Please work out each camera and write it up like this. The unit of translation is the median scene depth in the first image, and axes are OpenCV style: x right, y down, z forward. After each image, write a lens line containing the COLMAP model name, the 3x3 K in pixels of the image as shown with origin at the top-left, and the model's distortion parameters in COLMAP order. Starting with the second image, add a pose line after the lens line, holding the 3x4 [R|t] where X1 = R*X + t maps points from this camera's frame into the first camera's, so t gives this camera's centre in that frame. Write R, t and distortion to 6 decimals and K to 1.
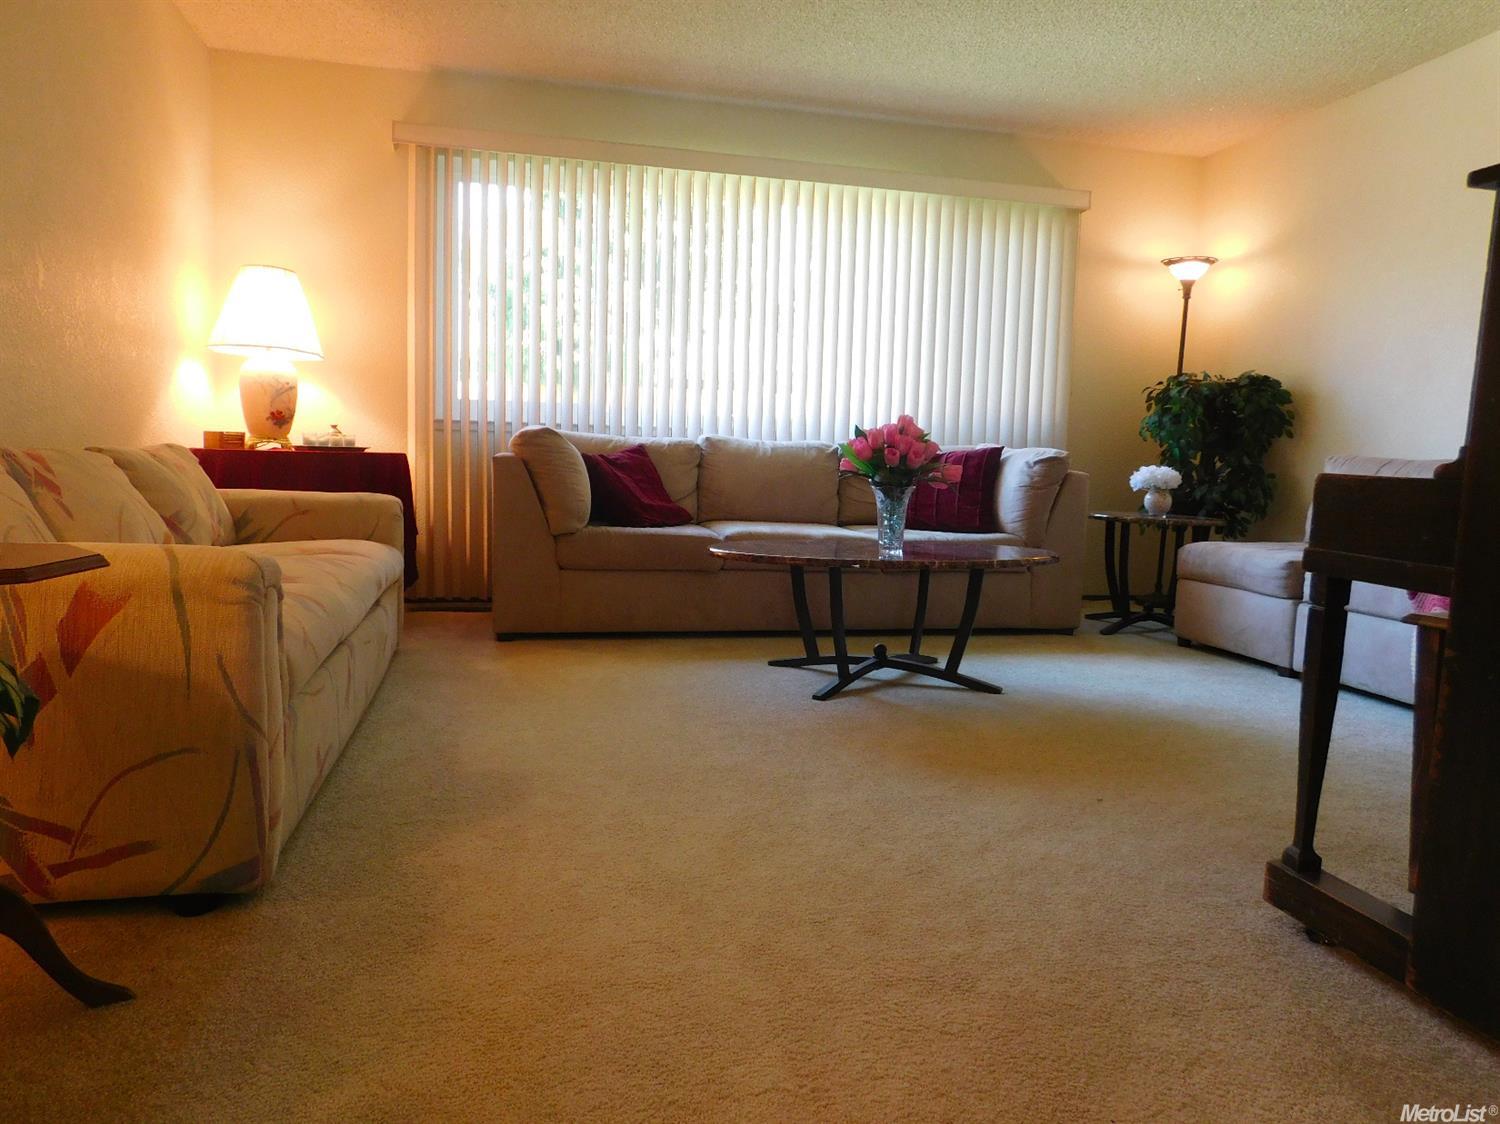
lens RADIAL K [[1003.8, 0, 750.0], [0, 1003.8, 562.0], [0, 0, 1]] dist [-0.062308, 0.057088]
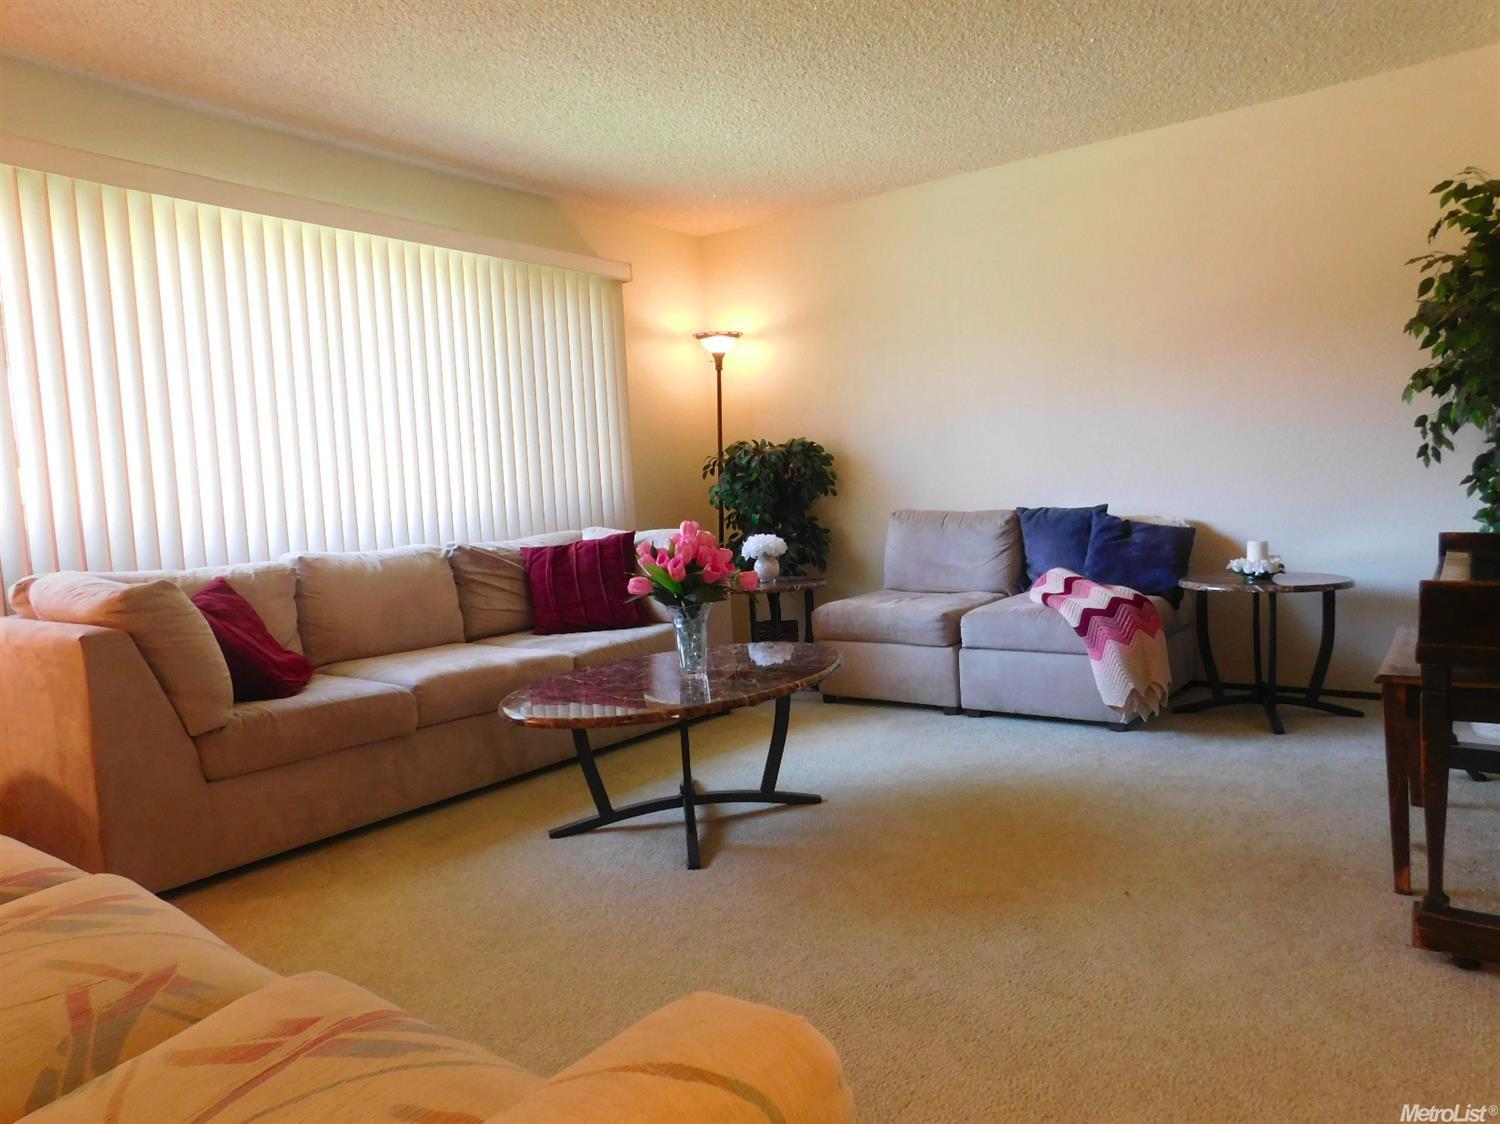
lens RADIAL K [[1003.8, 0, 750.0], [0, 1003.8, 562.0], [0, 0, 1]] dist [-0.062308, 0.057088]
pose [[0.760043, -0.117891, 0.639090, -0.264921], [0.143456, 0.989585, 0.011941, -0.080030], [-0.633842, 0.082606, 0.769039, 0.198152]]
